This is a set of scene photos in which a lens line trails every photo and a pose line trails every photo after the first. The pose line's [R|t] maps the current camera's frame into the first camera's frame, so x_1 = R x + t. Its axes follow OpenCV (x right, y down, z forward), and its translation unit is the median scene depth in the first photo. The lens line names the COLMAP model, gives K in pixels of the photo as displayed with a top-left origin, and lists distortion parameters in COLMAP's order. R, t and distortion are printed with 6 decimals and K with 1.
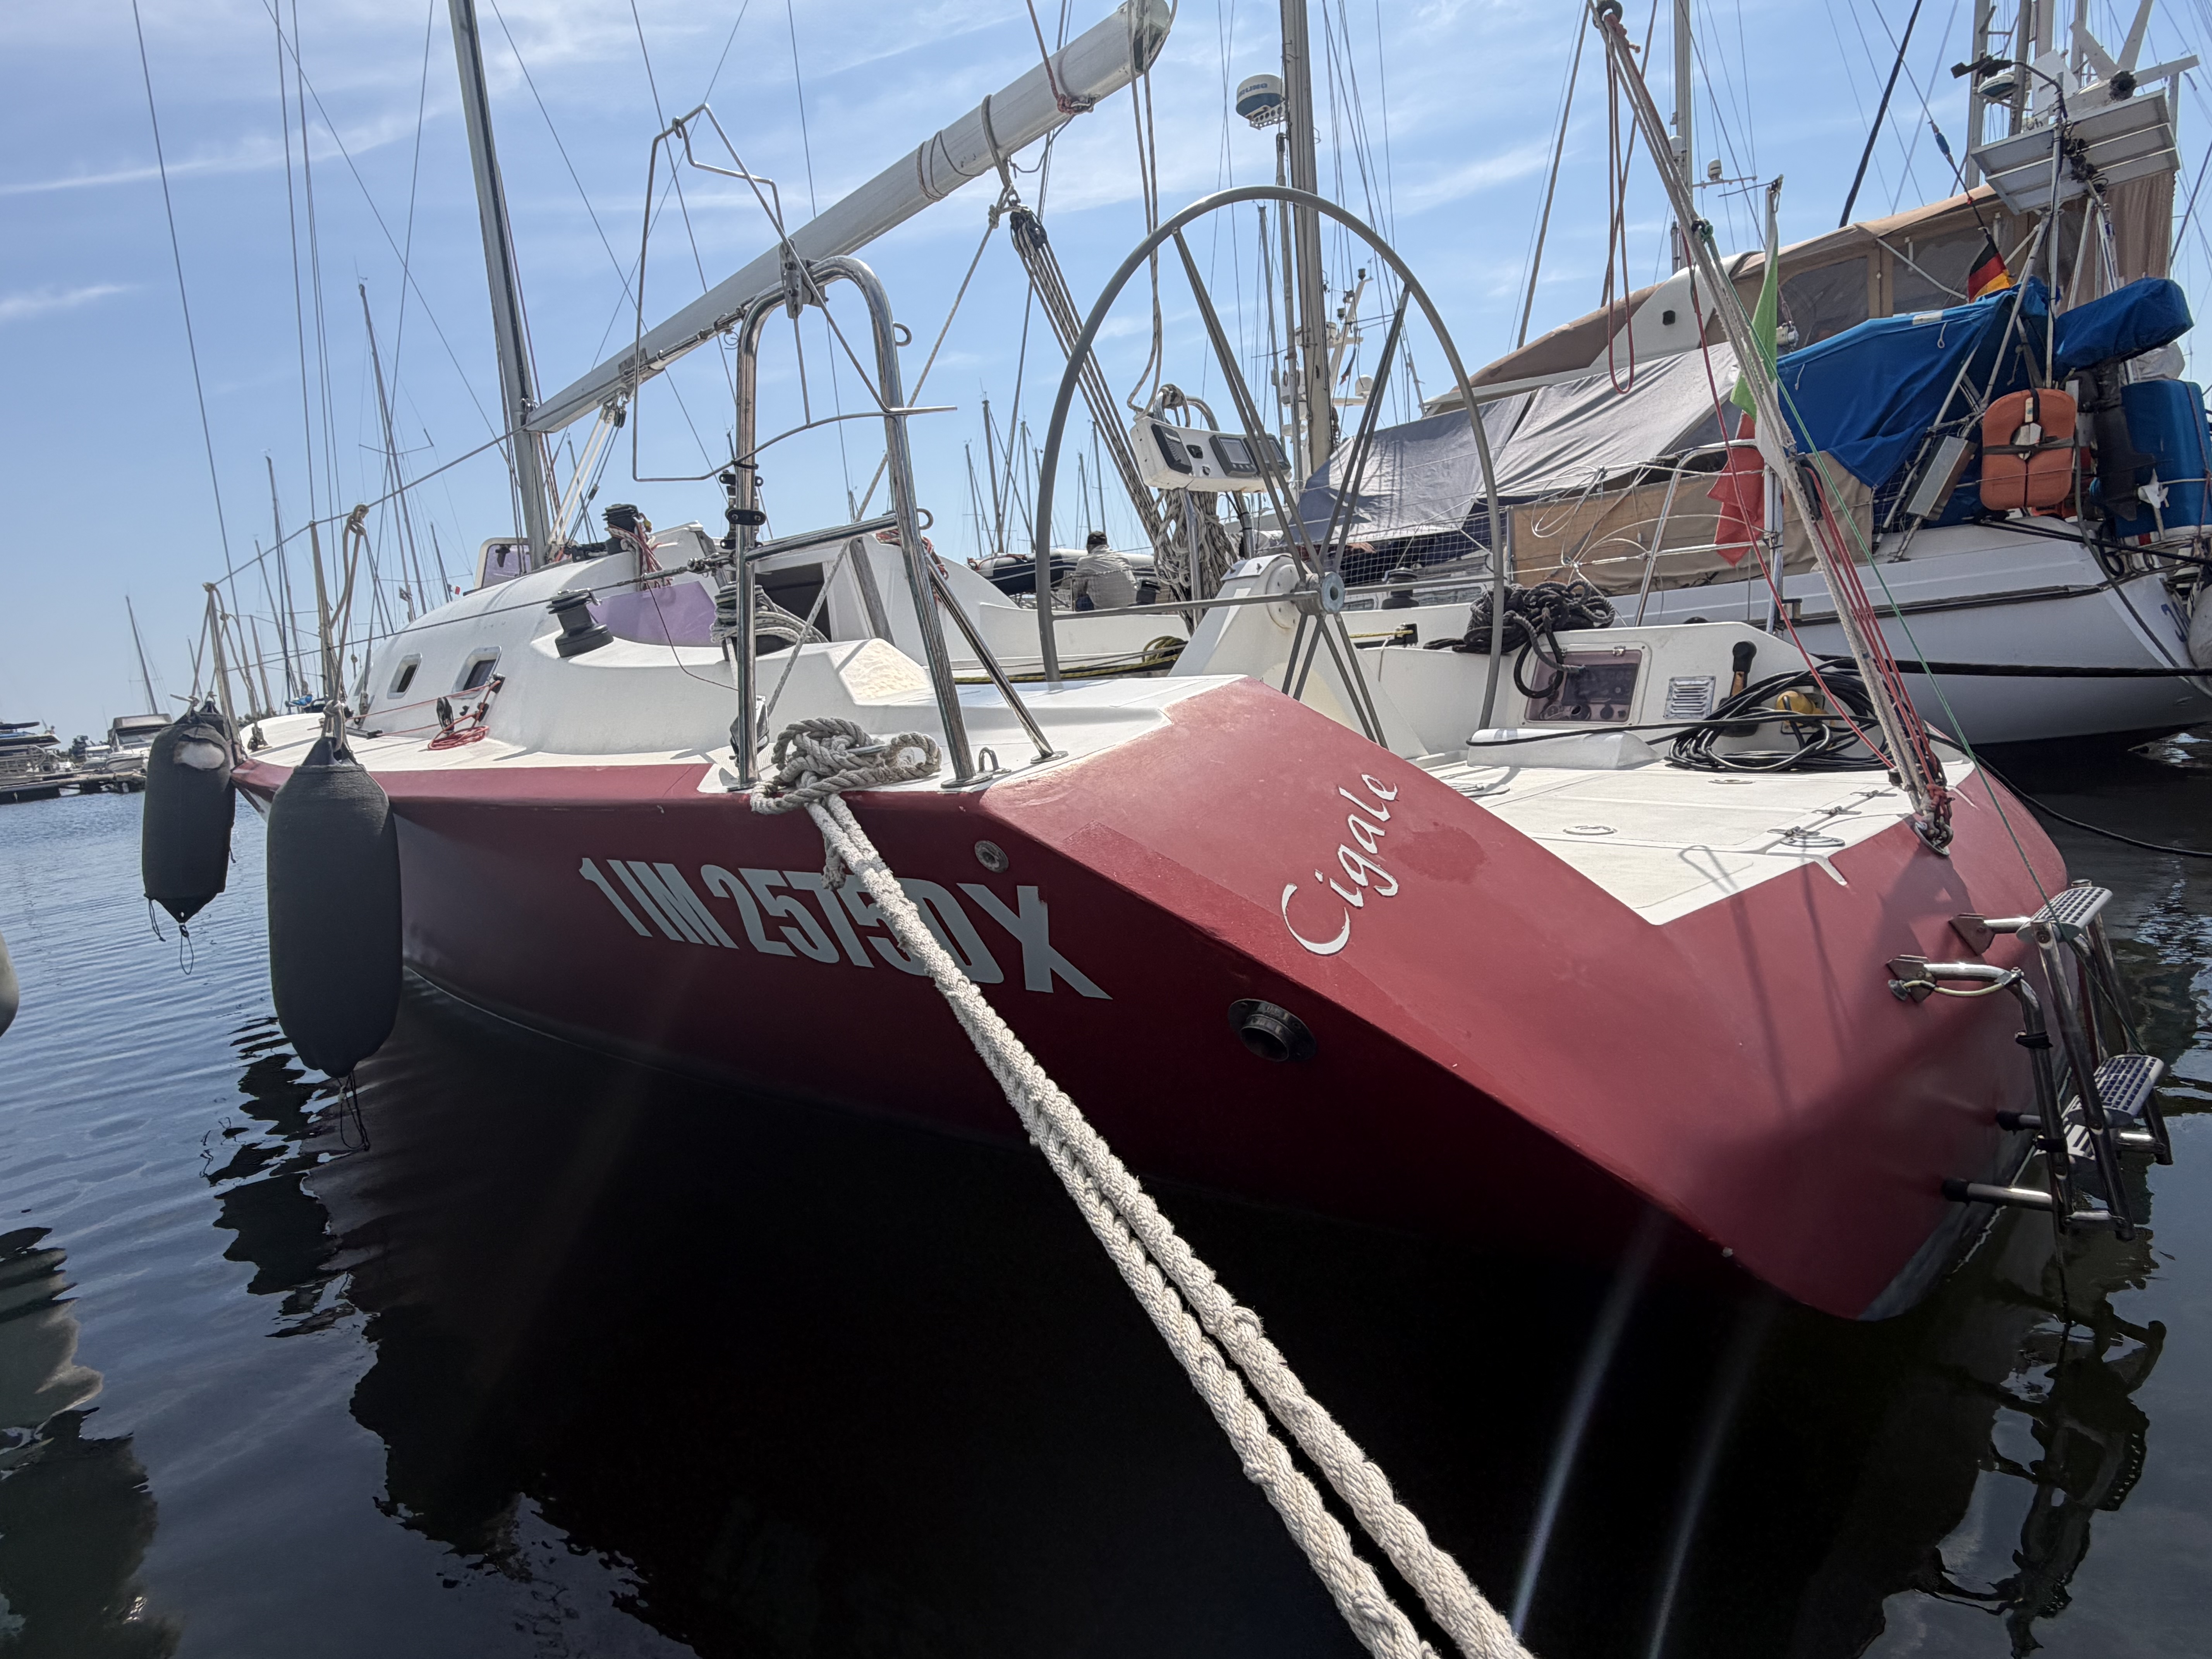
lens RADIAL K [[1181.5, 0, 1106.0], [0, 1181.5, 829.5], [0, 0, 1]] dist [0.030635, 0.000069]
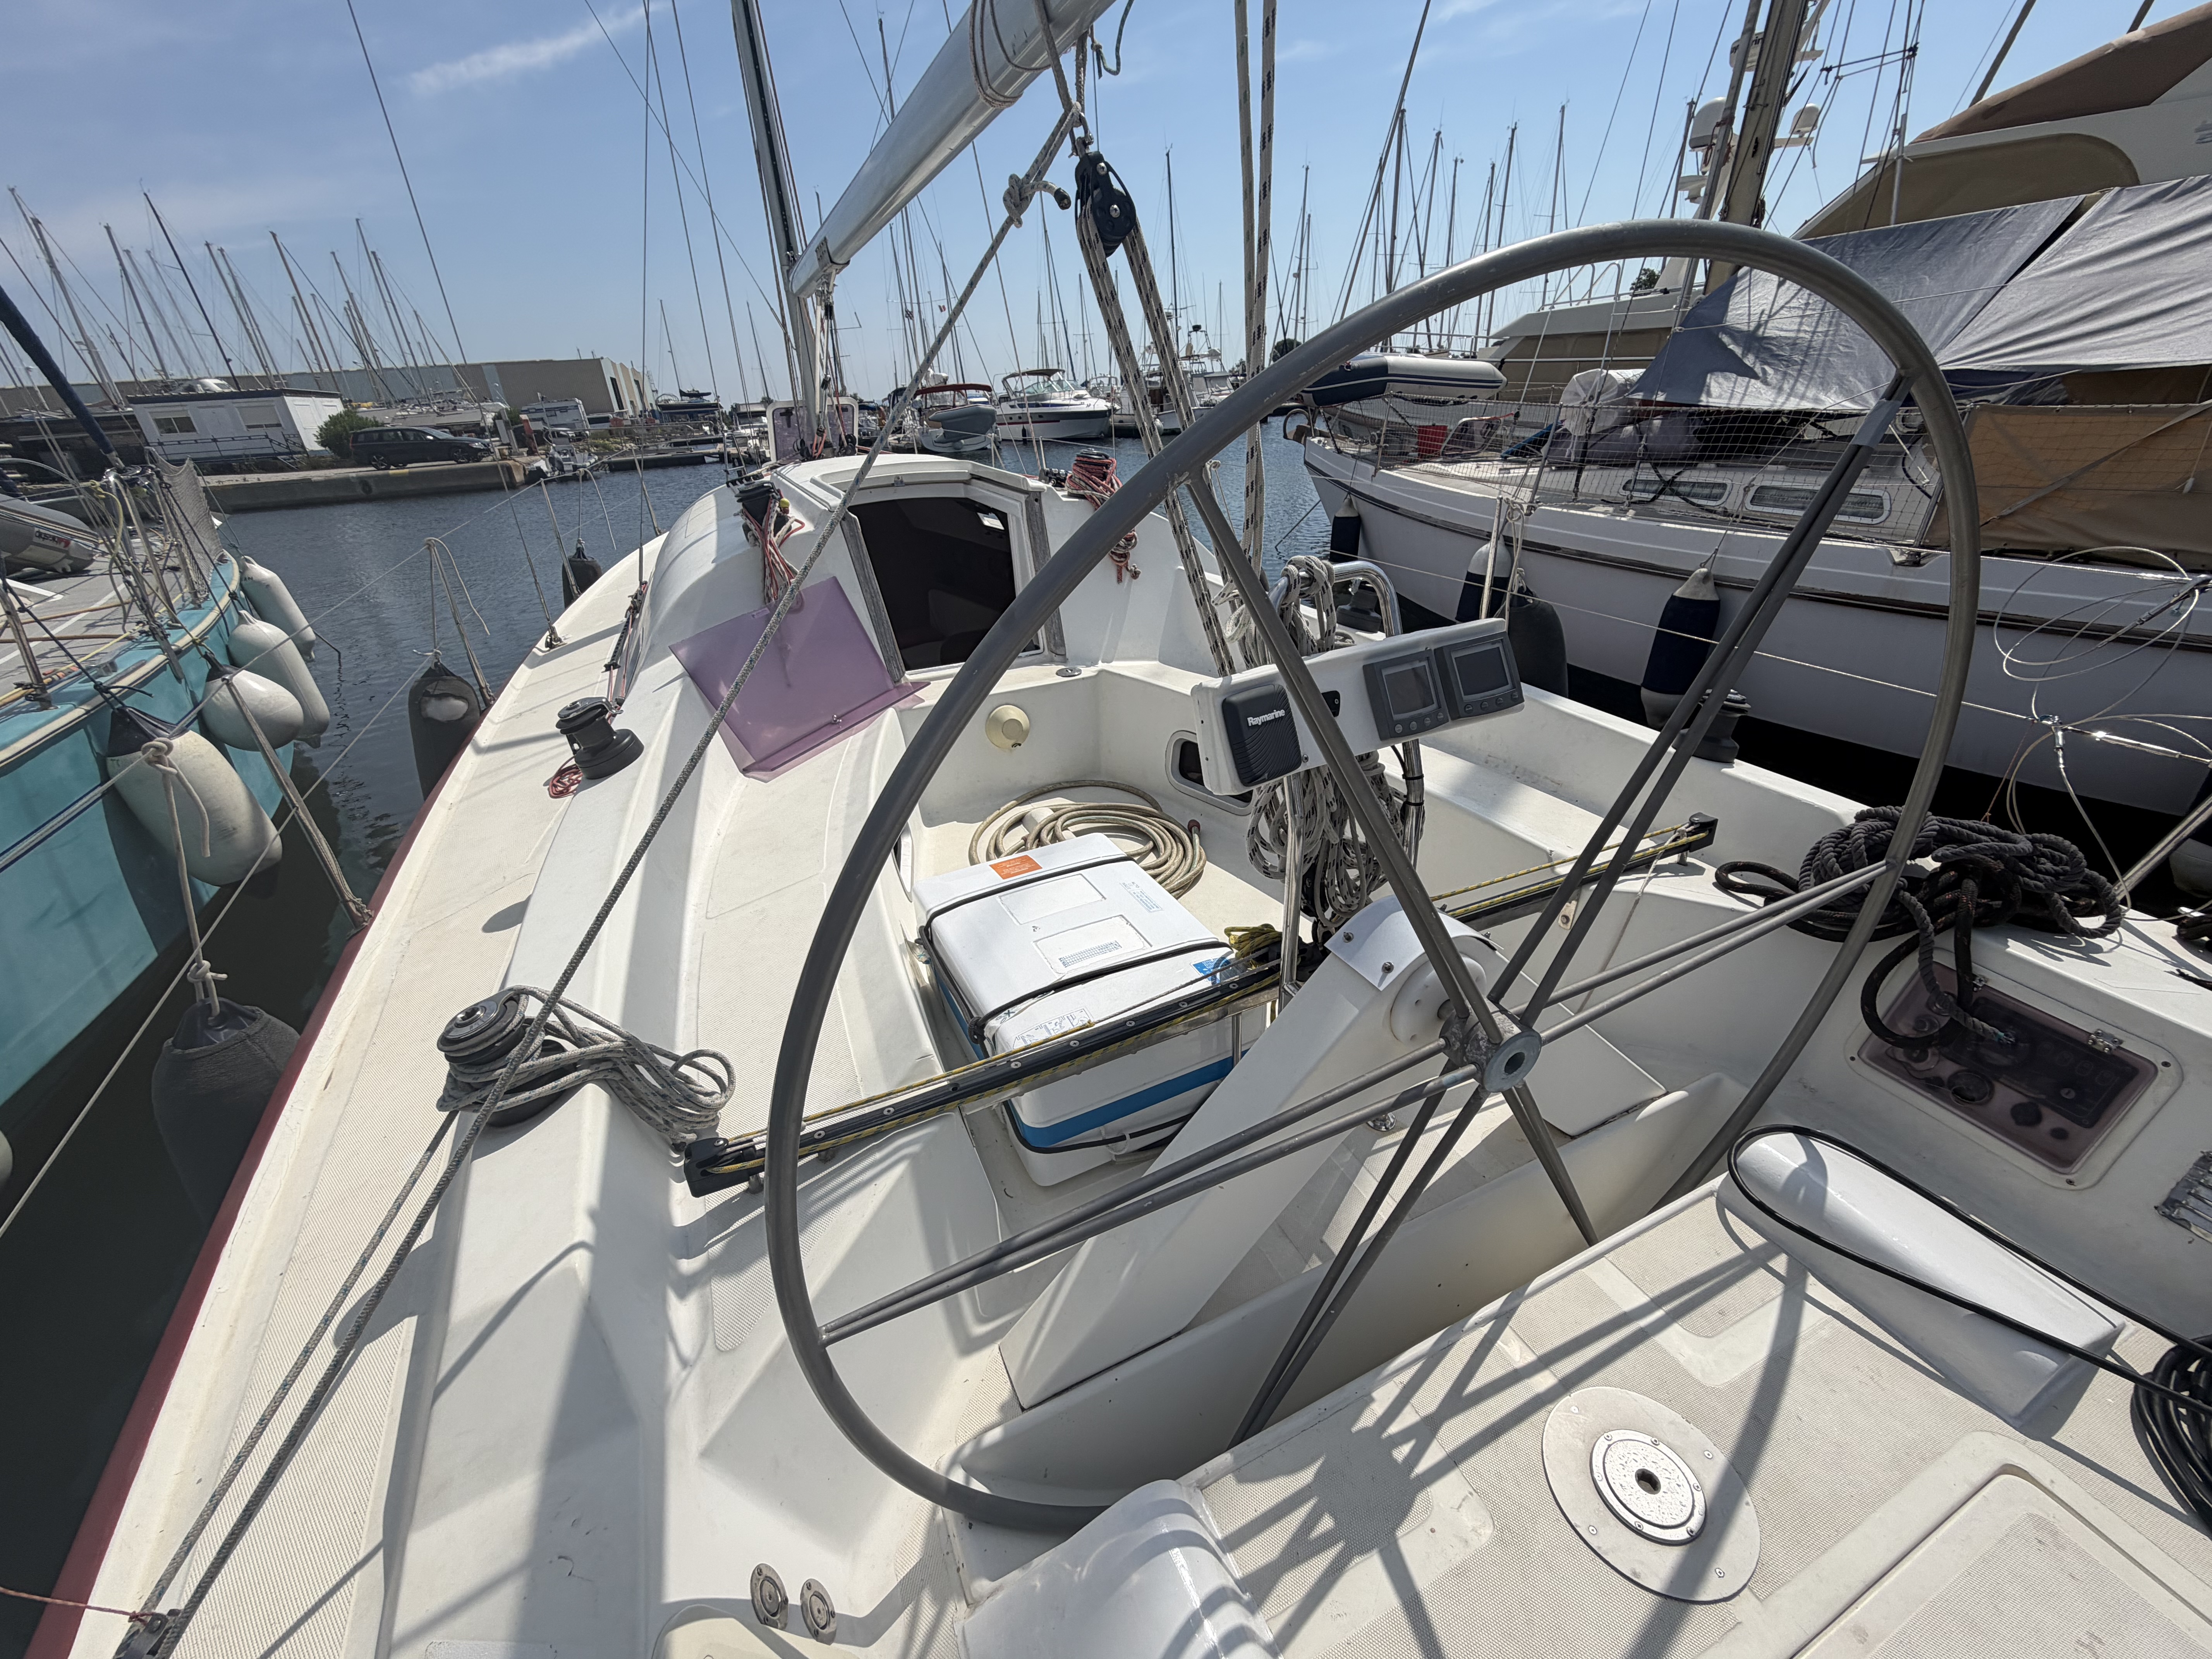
lens RADIAL K [[903.4, 0, 1105.5], [0, 903.4, 816.1], [0, 0, 1]] dist [0.001030, 0.000018]
pose [[0.935606, 0.187650, -0.299046, 0.104127], [-0.081009, 0.938554, 0.335490, -0.333732], [0.343626, -0.289661, 0.893319, 0.480647]]
